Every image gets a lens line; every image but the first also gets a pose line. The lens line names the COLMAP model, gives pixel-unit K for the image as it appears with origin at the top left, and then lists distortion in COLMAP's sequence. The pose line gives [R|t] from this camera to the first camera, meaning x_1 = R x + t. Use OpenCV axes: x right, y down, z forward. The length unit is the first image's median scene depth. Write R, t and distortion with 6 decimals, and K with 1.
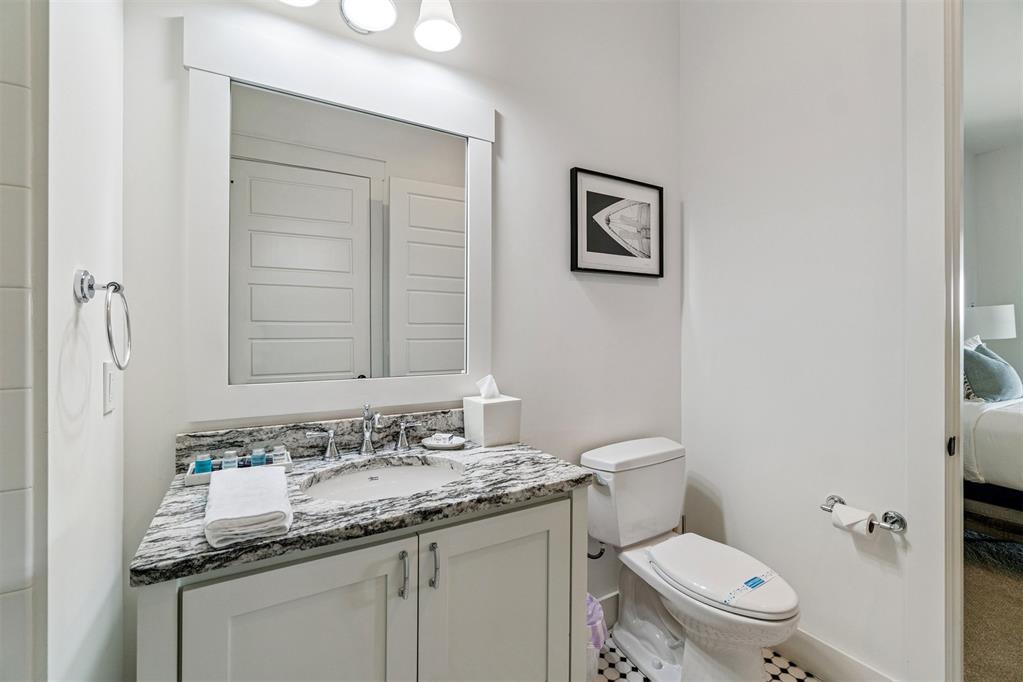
lens RADIAL K [[442.9, 0, 518.1], [0, 442.9, 333.5], [0, 0, 1]] dist [-0.004633, 0.002280]
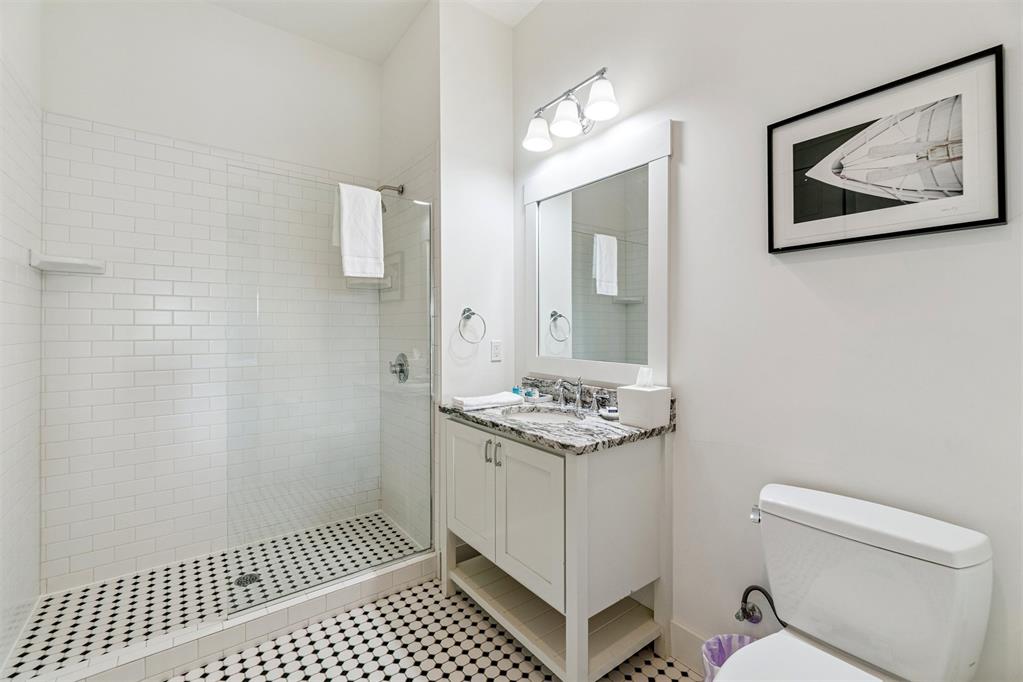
lens RADIAL K [[442.9, 0, 516.5], [0, 442.9, 332.6], [0, 0, 1]] dist [-0.004633, 0.002280]
pose [[0.118124, 0.006730, -0.992976, 1.338904], [-0.012255, 0.999911, 0.005319, 0.003932], [0.992923, 0.011540, 0.118196, 0.692676]]
